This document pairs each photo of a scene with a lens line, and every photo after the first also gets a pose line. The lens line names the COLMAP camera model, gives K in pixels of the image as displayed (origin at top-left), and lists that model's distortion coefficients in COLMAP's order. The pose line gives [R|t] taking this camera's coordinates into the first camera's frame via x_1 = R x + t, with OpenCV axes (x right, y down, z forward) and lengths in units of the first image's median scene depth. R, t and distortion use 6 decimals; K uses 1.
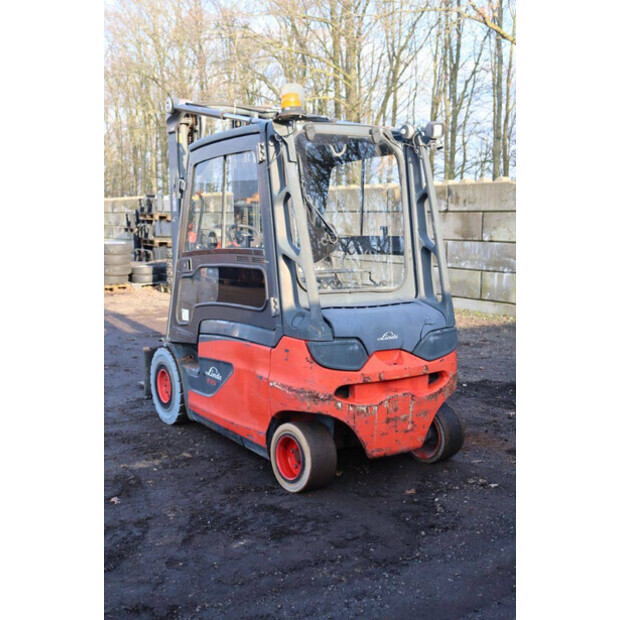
lens RADIAL K [[836.2, 0, 307.4], [0, 836.2, 307.2], [0, 0, 1]] dist [0.046168, 0.000000]
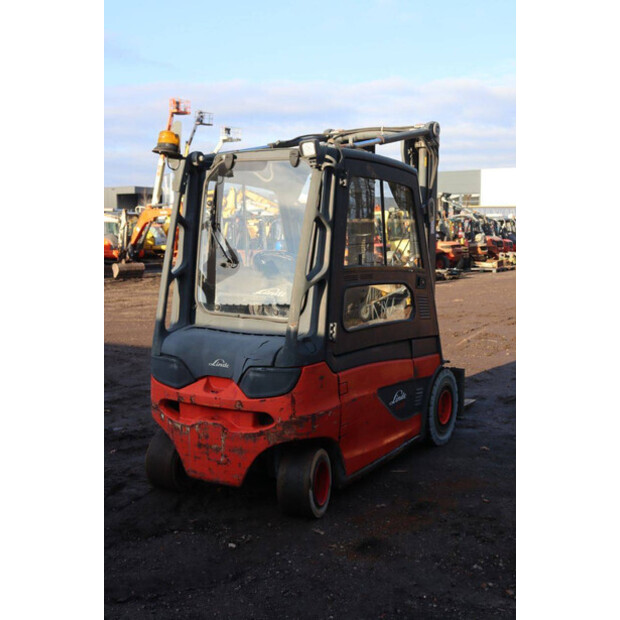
lens RADIAL K [[809.3, 0, 310.3], [0, 809.3, 313.7], [0, 0, 1]] dist [0.055975, 0.000000]
pose [[0.457347, 0.104726, -0.883100, 0.969894], [-0.109971, 0.992080, 0.060697, -0.092162], [0.882462, 0.069356, 0.465242, 0.632163]]
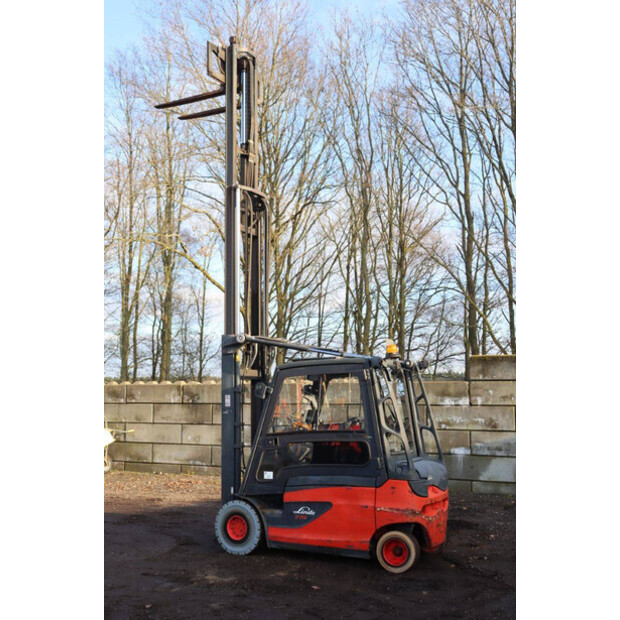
lens RADIAL K [[775.4, 0, 302.1], [0, 775.4, 315.4], [0, 0, 1]] dist [0.051769, 0.000000]
pose [[0.867905, 0.056398, 0.493518, -0.970047], [0.053476, 0.977151, -0.205709, 0.023196], [-0.493843, 0.204927, 0.845058, -0.342791]]
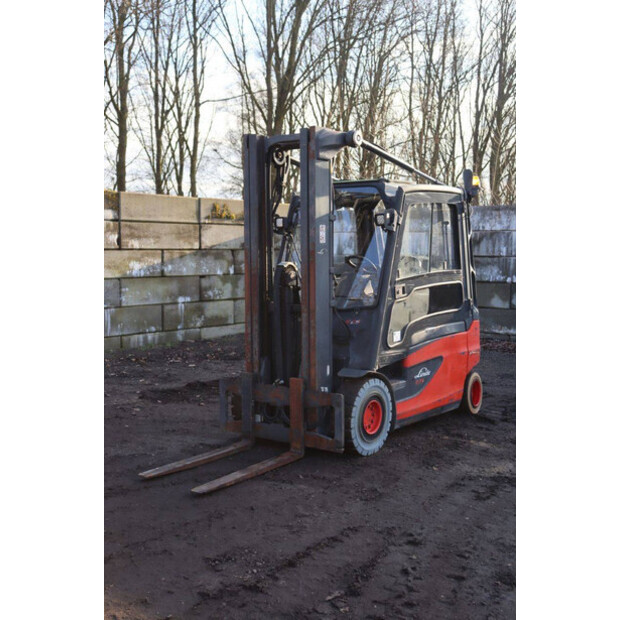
lens RADIAL K [[775.0, 0, 311.5], [0, 775.0, 303.3], [0, 0, 1]] dist [-0.016205, 0.000000]
pose [[-0.369167, -0.057534, 0.927581, -1.273260], [0.107788, 0.988696, 0.104223, -0.185409], [-0.923091, 0.138458, -0.358792, 1.766380]]
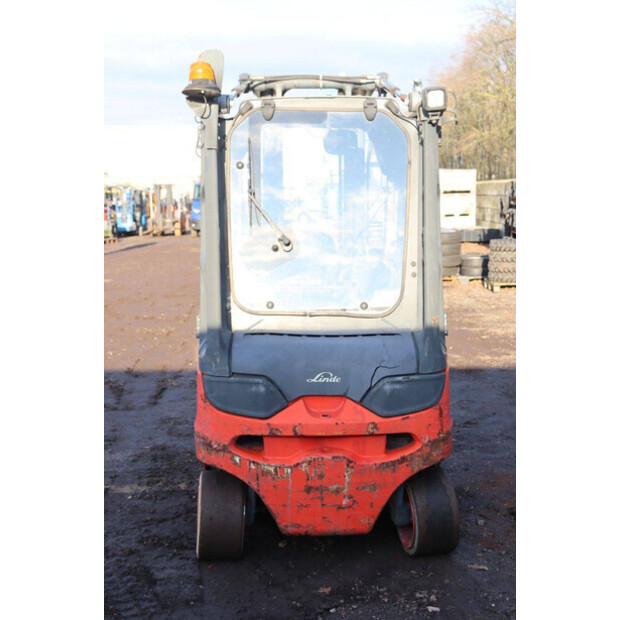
lens RADIAL K [[886.3, 0, 314.4], [0, 886.3, 309.5], [0, 0, 1]] dist [0.114285, 0.000000]
pose [[0.860660, 0.070773, -0.504237, 0.479069], [-0.061911, 0.997491, 0.034330, -0.052711], [0.505402, 0.001671, 0.862882, 0.298862]]
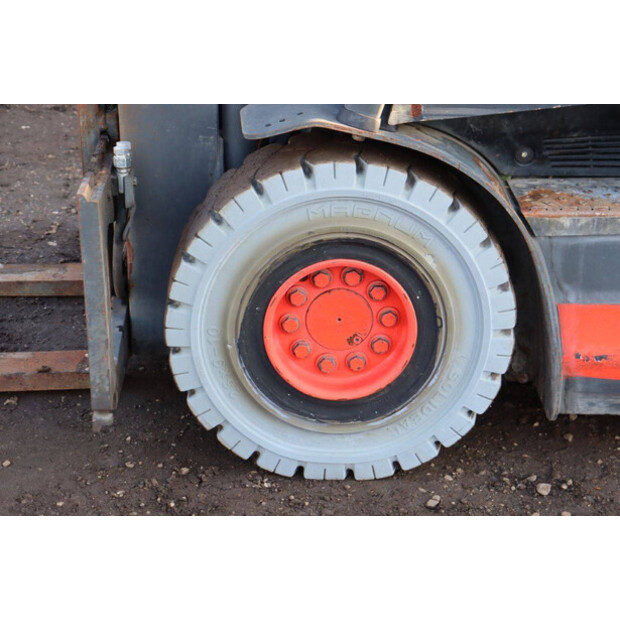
lens RADIAL K [[1491.2, 0, 311.6], [0, 1491.2, 309.6], [0, 0, 1]] dist [0.275261, 0.000000]
pose [[0.503557, -0.315404, 0.804333, -0.628546], [0.081500, 0.944171, 0.319215, -0.048485], [-0.860109, -0.095190, 0.501150, 1.034721]]
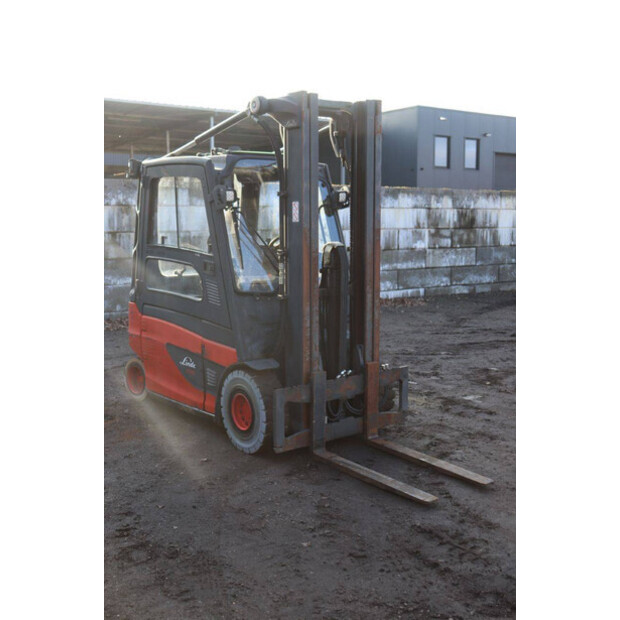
lens RADIAL K [[738.3, 0, 310.6], [0, 738.3, 310.7], [0, 0, 1]] dist [-0.039767, 0.000000]
pose [[-0.992913, 0.029819, -0.115042, 0.003820], [0.001645, 0.971366, 0.237582, -0.278778], [0.118833, 0.235709, -0.964531, 2.375741]]
